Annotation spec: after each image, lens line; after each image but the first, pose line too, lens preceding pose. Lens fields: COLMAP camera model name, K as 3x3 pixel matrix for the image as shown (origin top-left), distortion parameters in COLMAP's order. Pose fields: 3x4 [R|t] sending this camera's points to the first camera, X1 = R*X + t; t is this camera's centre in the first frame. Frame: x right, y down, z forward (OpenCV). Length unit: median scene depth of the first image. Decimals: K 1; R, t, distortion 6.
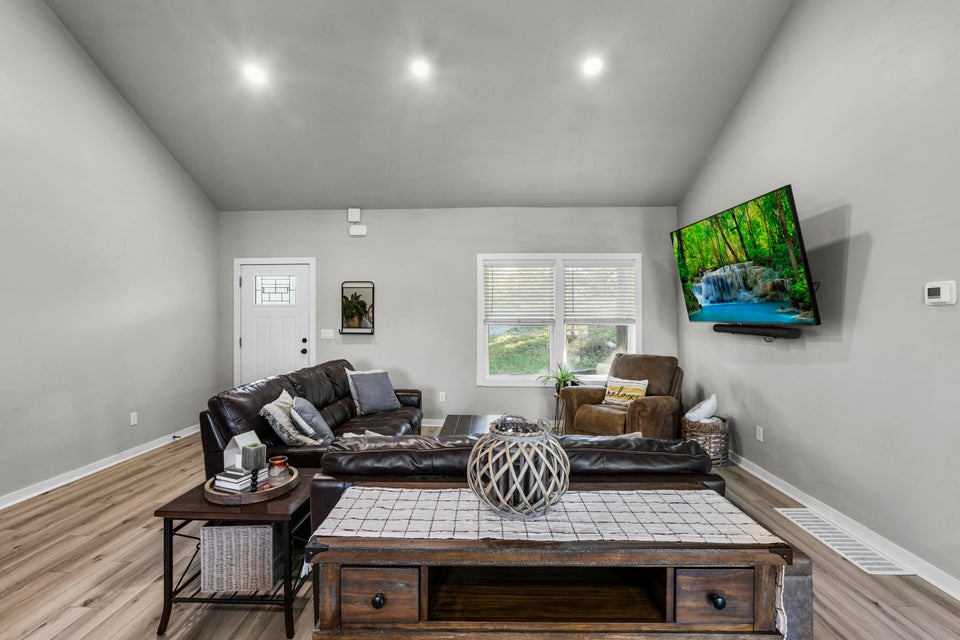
lens RADIAL K [[451.8, 0, 480.0], [0, 451.8, 320.0], [0, 0, 1]] dist [-0.001403, -0.000964]
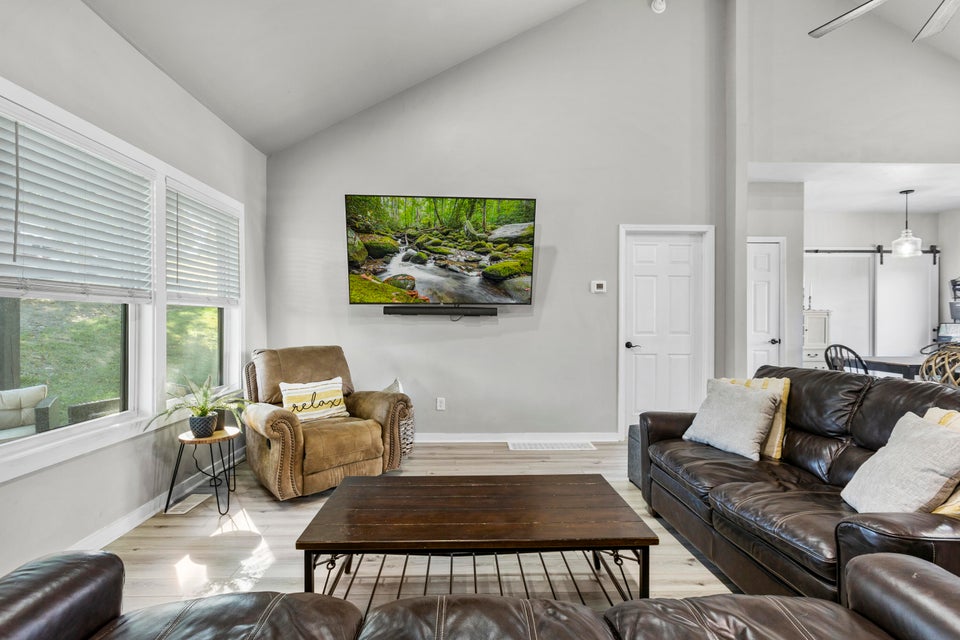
lens RADIAL K [[428.6, 0, 480.0], [0, 428.6, 320.0], [0, 0, 1]] dist [0.024686, 0.000053]
pose [[-0.053678, -0.000191, 0.998558, -0.383327], [0.006105, 0.999981, 0.000520, 0.038325], [-0.998540, 0.006125, -0.053675, 0.819069]]
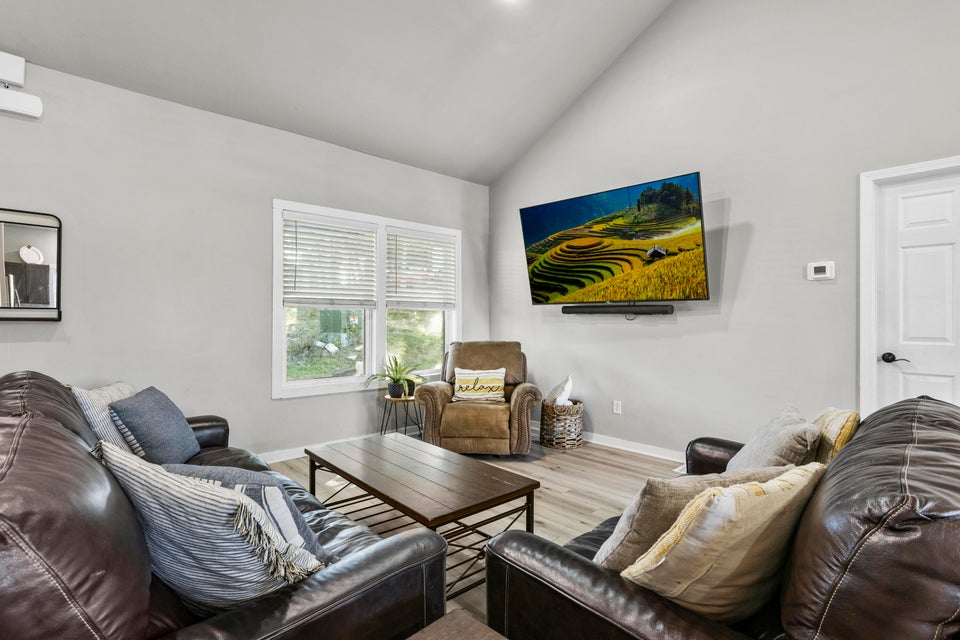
lens RADIAL K [[484.4, 0, 474.2], [0, 484.4, 318.0], [0, 0, 1]] dist [-0.004386, 0.000276]
pose [[0.704088, 0.005018, 0.710095, -0.360435], [0.004891, 0.999917, -0.011916, 0.046460], [-0.710096, 0.011863, 0.704005, 0.373172]]
